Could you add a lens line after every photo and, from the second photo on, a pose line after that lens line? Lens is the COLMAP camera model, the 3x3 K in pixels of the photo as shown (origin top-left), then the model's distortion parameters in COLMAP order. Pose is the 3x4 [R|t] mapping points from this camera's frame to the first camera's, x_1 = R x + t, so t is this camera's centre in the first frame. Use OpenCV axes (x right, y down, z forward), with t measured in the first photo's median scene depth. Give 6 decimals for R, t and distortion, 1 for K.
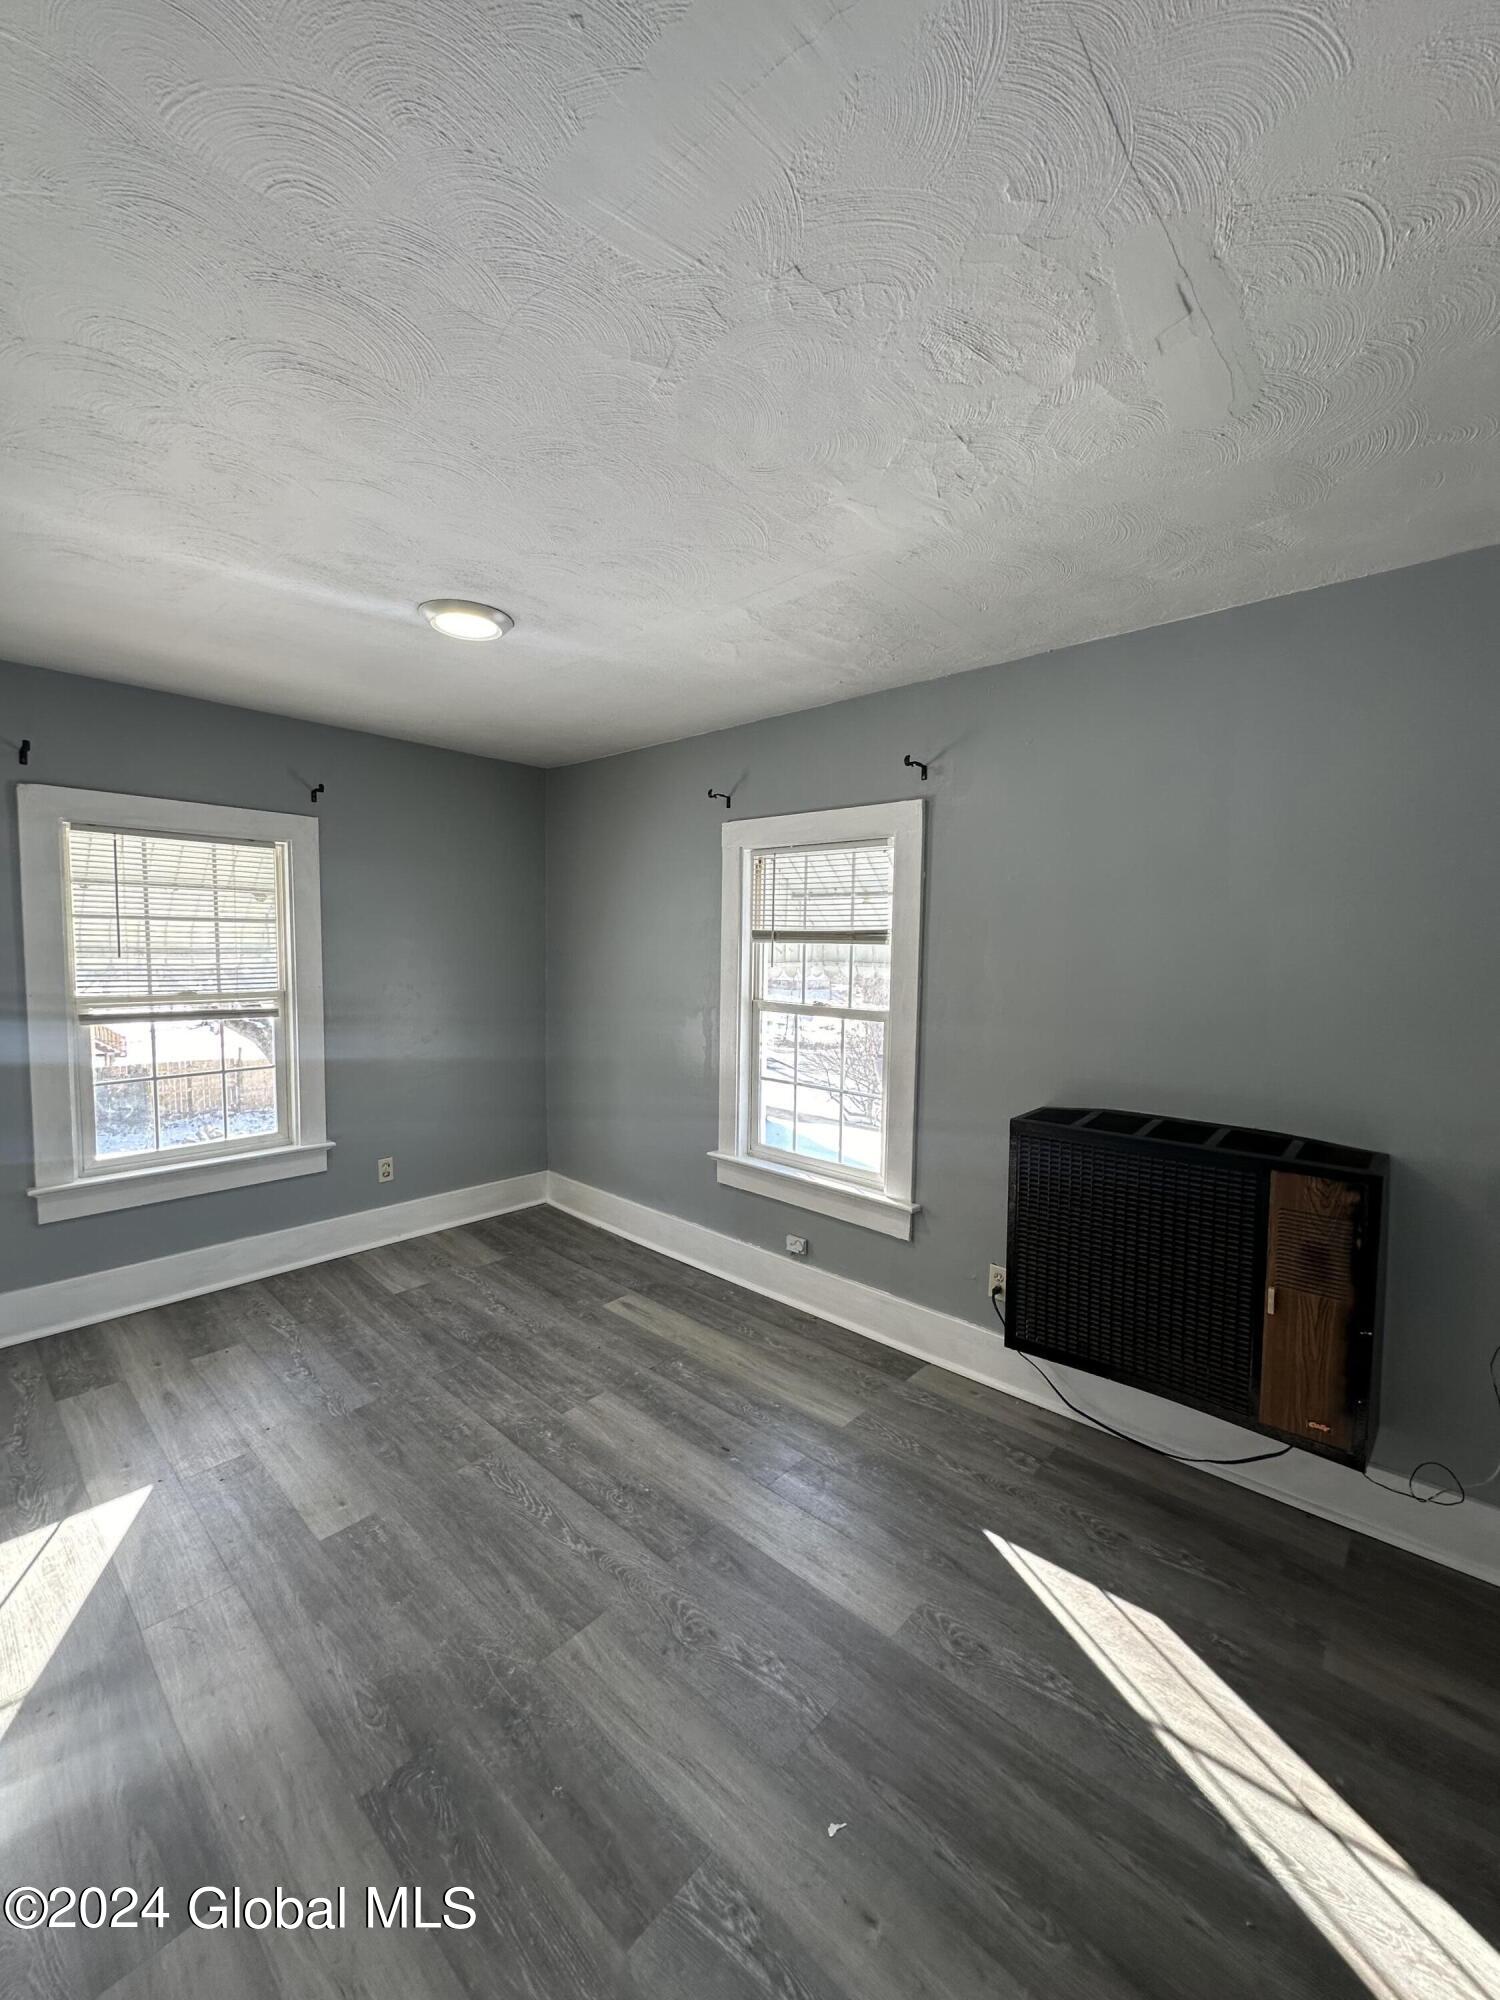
lens RADIAL K [[805.7, 0, 751.0], [0, 805.7, 1006.7], [0, 0, 1]] dist [-0.001868, 0.000069]
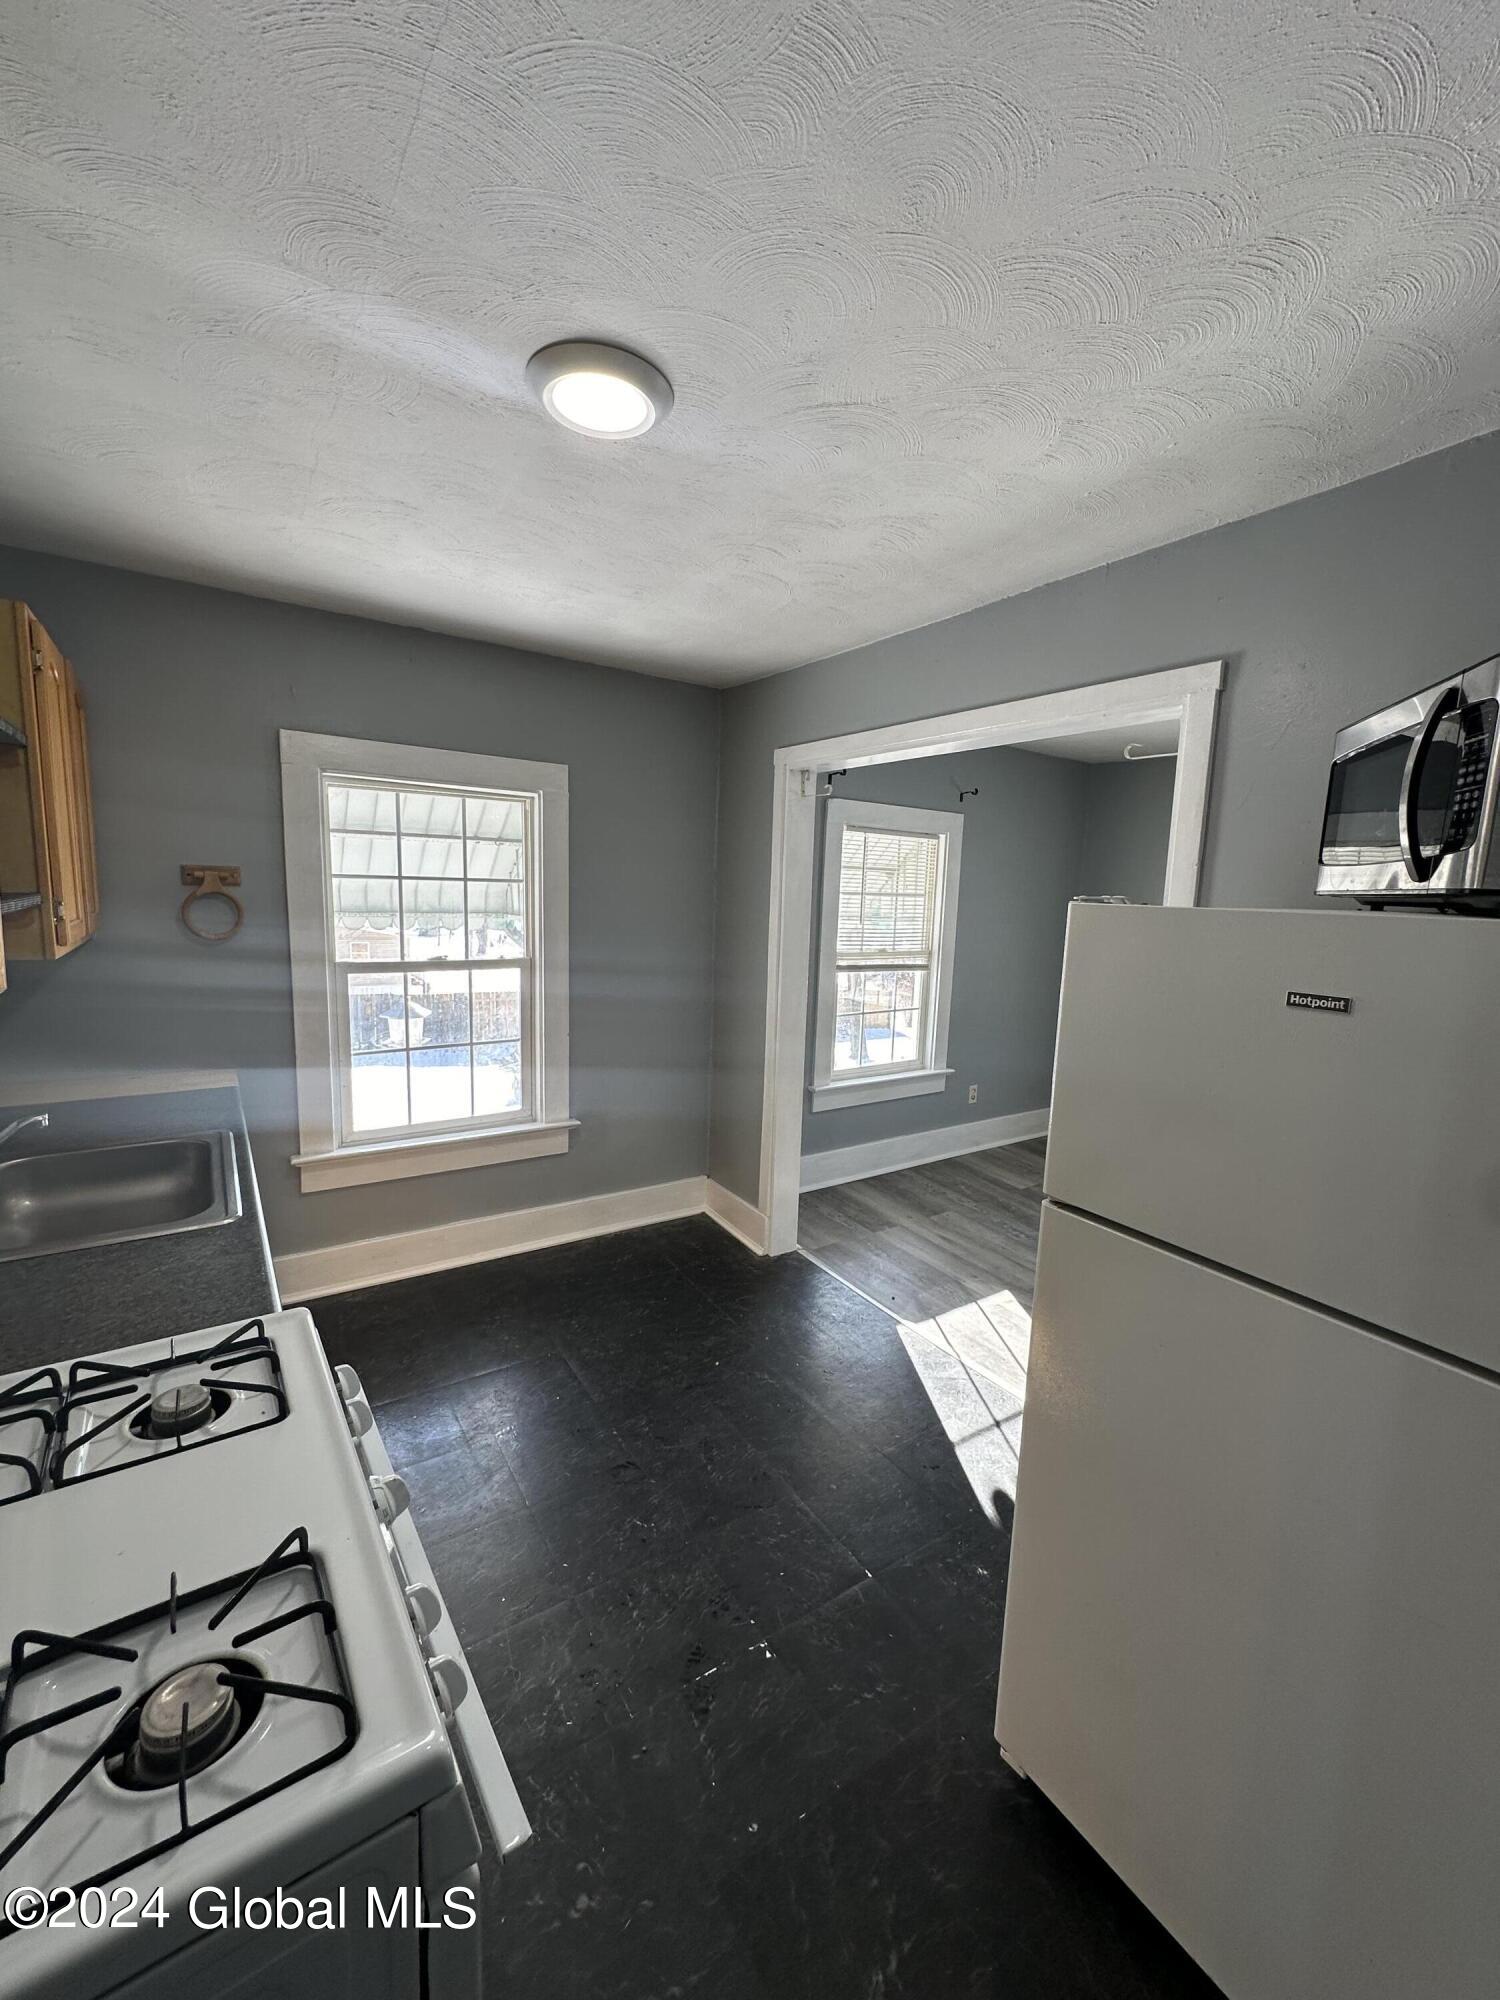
lens RADIAL K [[805.7, 0, 751.6], [0, 805.7, 1011.4], [0, 0, 1]] dist [-0.001868, 0.000069]
pose [[0.973937, 0.053836, -0.220338, -0.584511], [-0.039430, 0.996819, 0.069268, -0.000752], [0.223366, -0.058775, 0.972961, -0.335234]]
